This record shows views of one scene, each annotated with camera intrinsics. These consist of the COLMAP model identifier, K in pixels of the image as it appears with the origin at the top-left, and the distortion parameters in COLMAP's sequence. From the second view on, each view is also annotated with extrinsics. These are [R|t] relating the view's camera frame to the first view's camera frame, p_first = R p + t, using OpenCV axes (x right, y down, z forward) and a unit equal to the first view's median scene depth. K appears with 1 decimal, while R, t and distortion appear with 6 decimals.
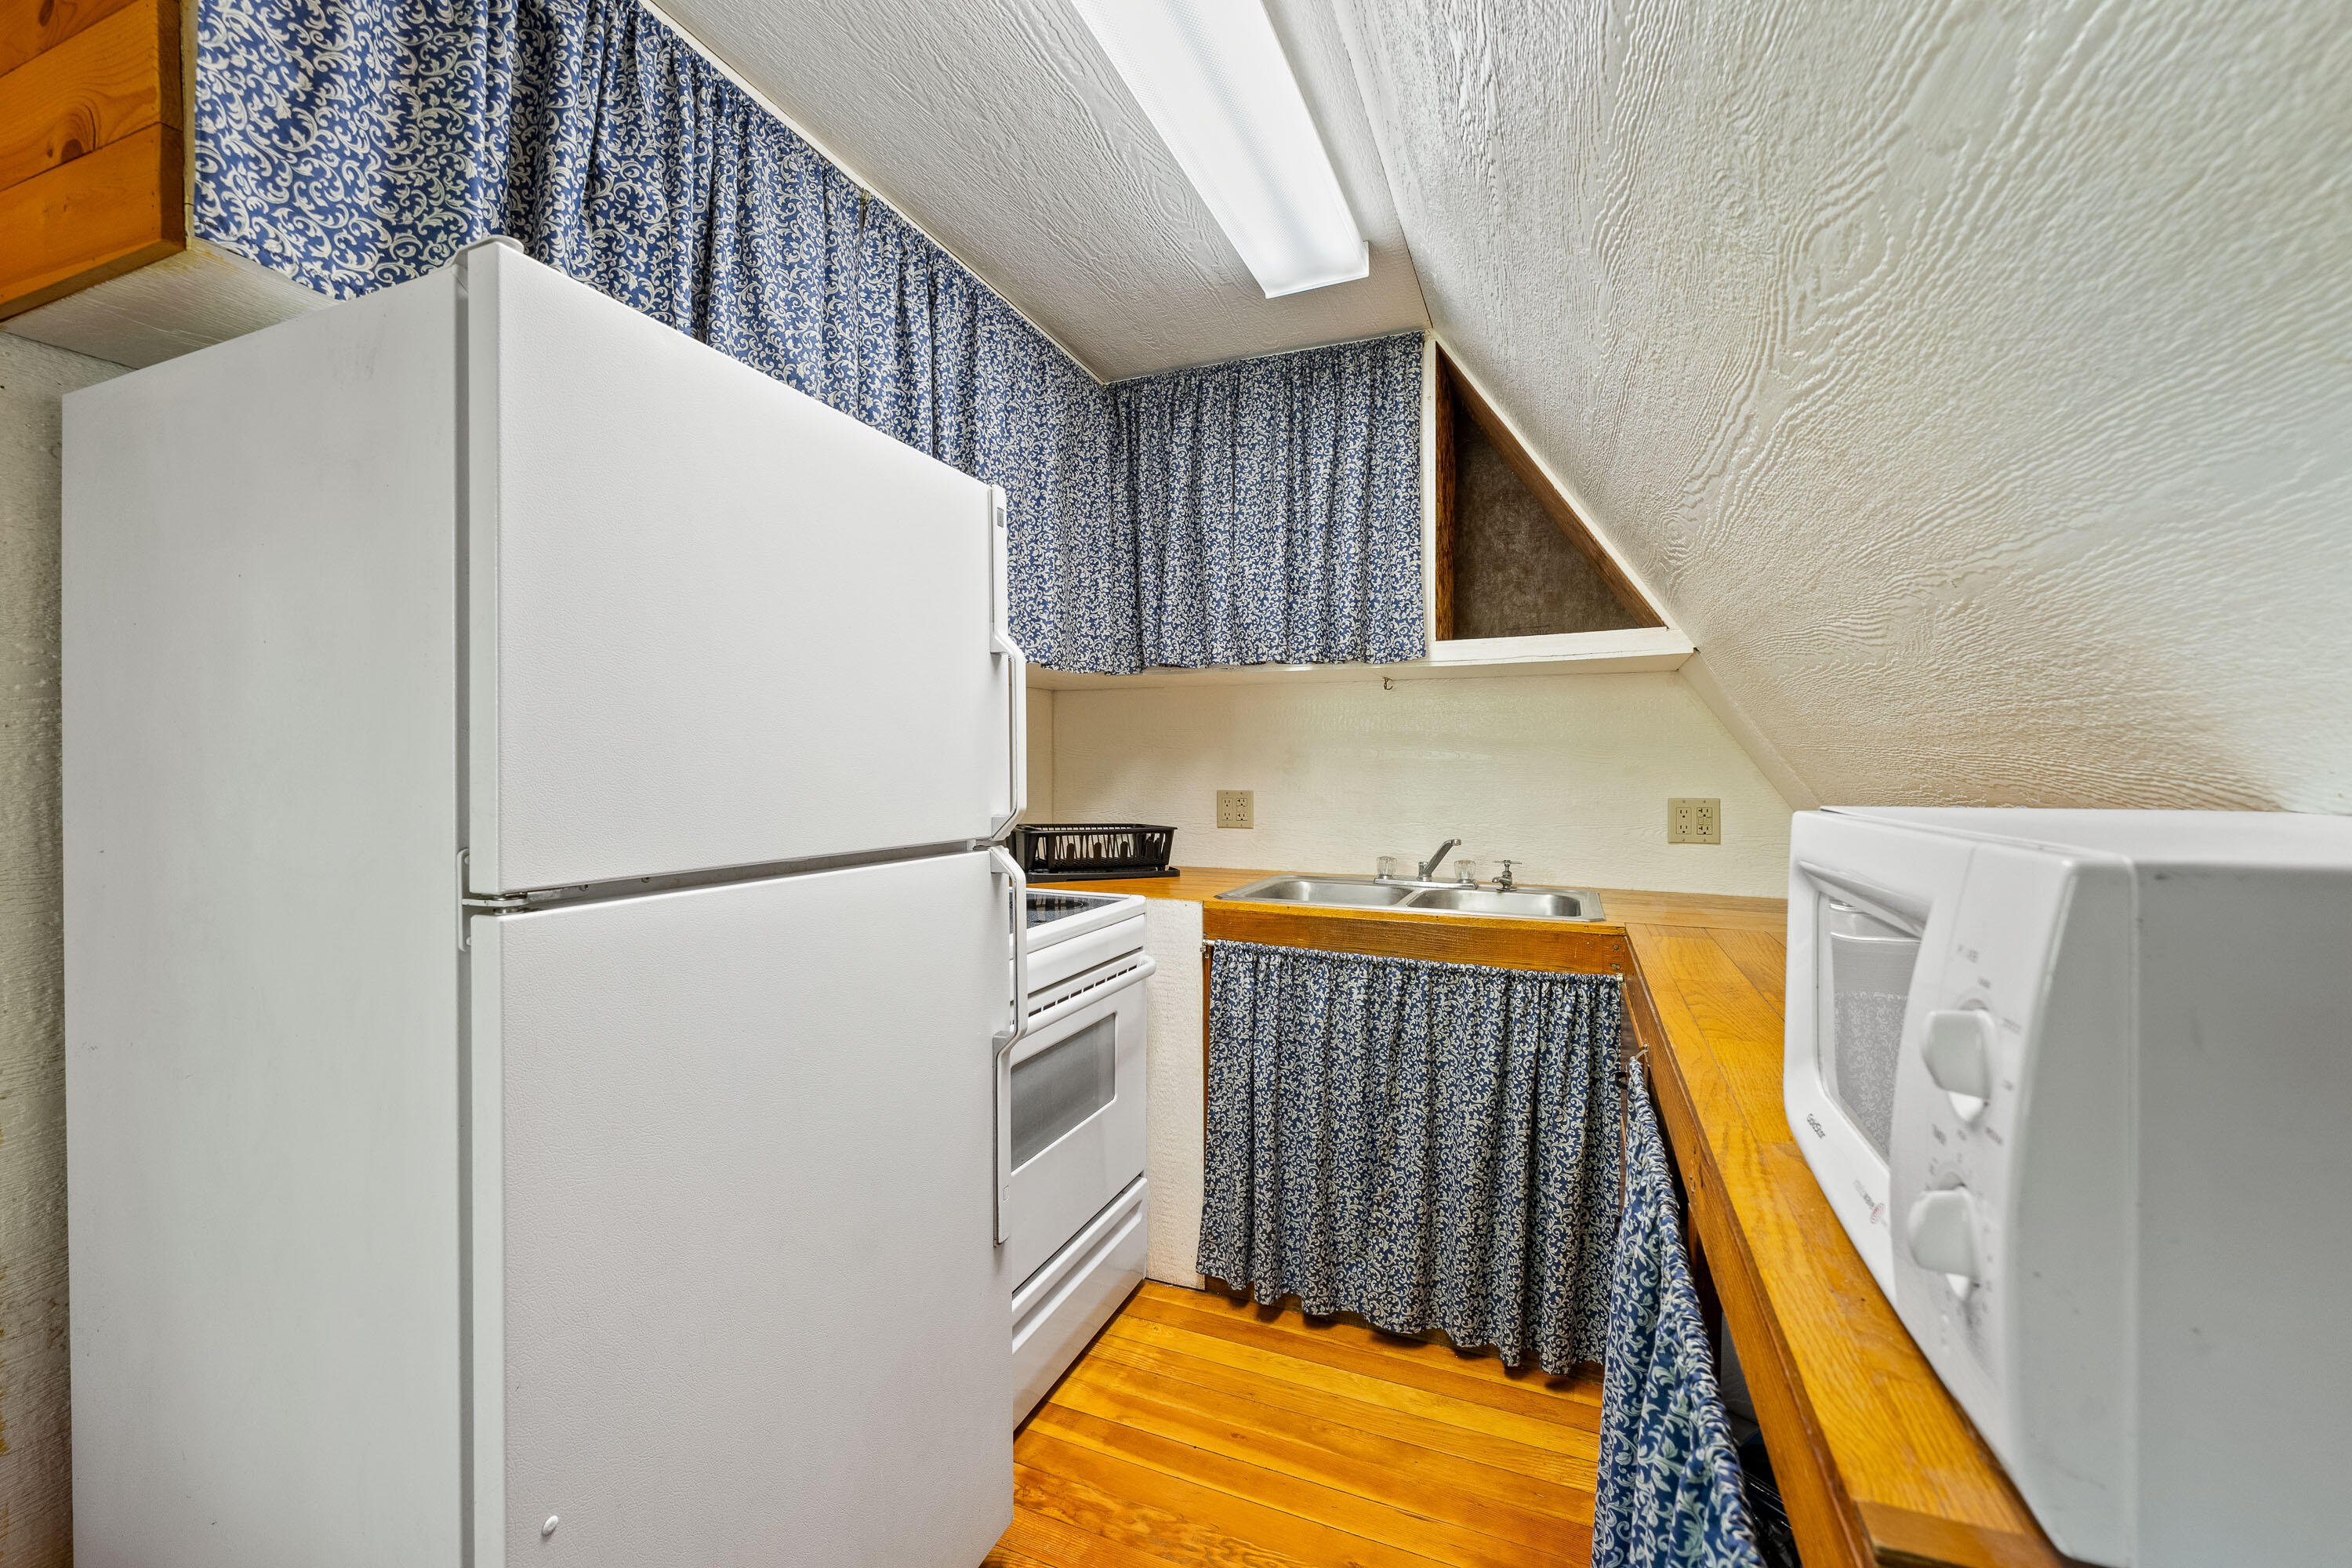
lens RADIAL K [[949.0, 0, 1174.0], [0, 949.0, 771.5], [0, 0, 1]] dist [0.002369, -0.000002]
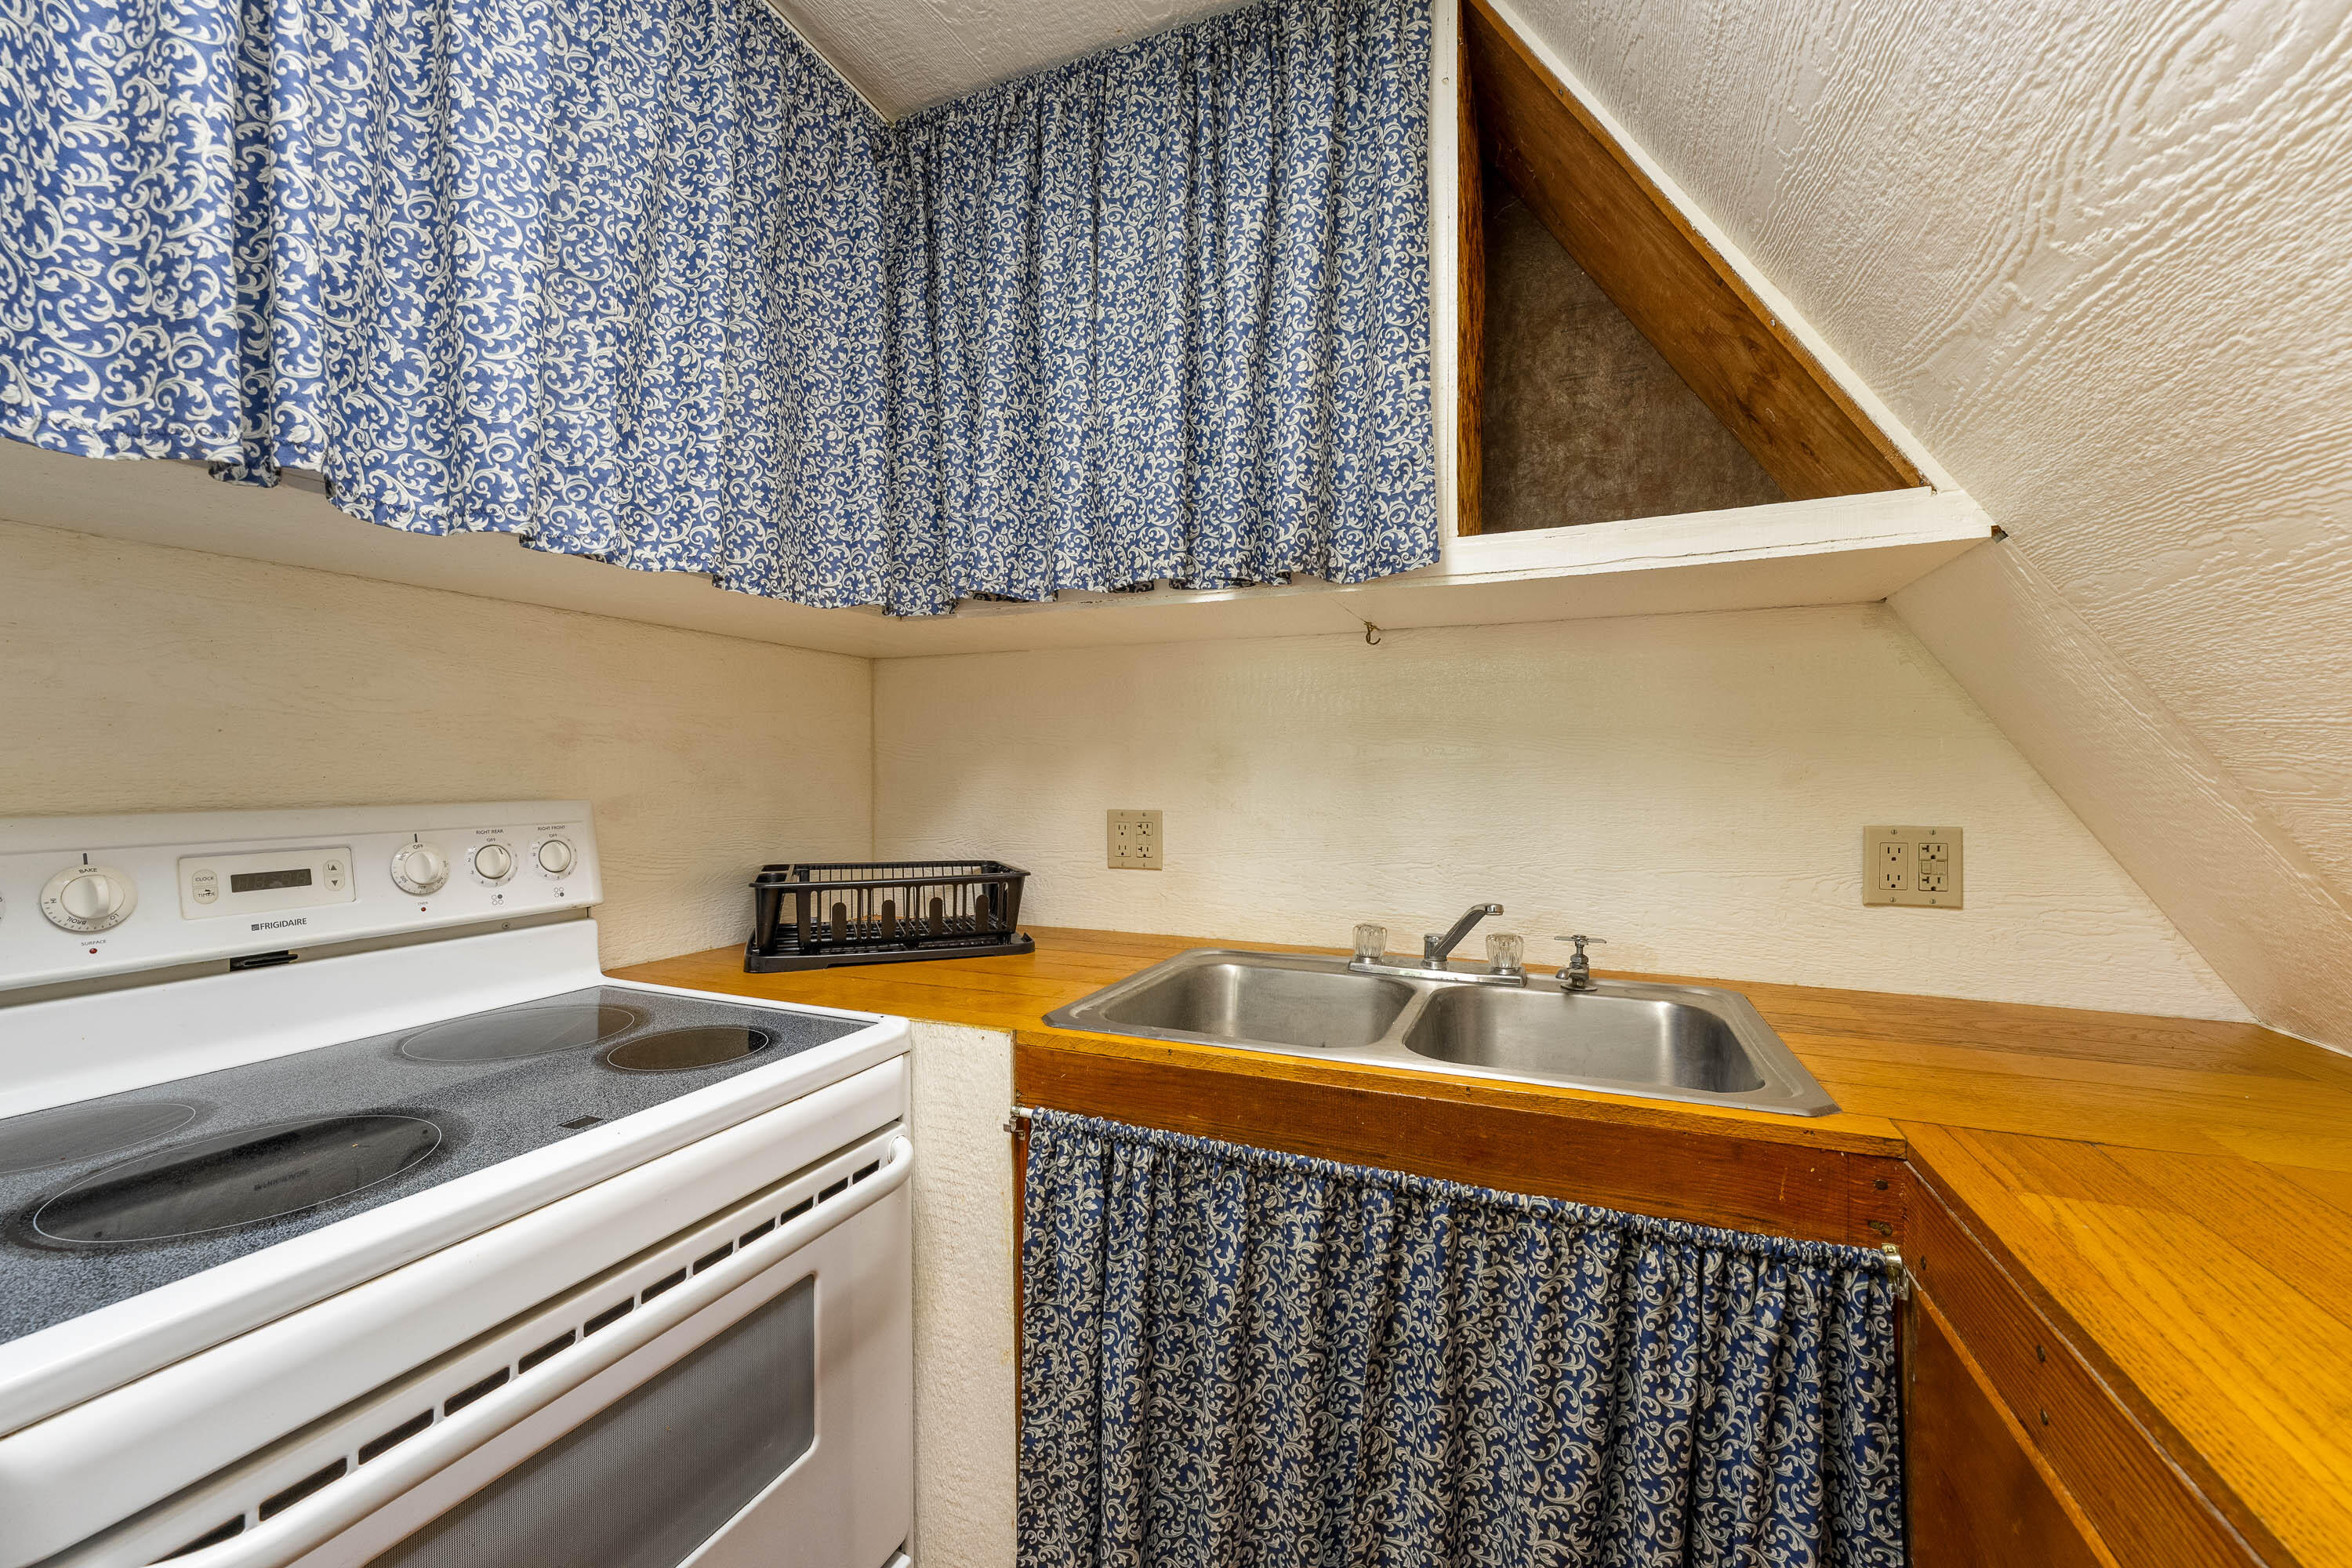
lens RADIAL K [[949.0, 0, 1177.5], [0, 949.0, 786.4], [0, 0, 1]] dist [0.002369, -0.000002]
pose [[0.999978, -0.003189, 0.005749, 0.115468], [0.003128, 0.999939, 0.010601, -0.003220], [-0.005783, -0.010583, 0.999927, 0.469495]]
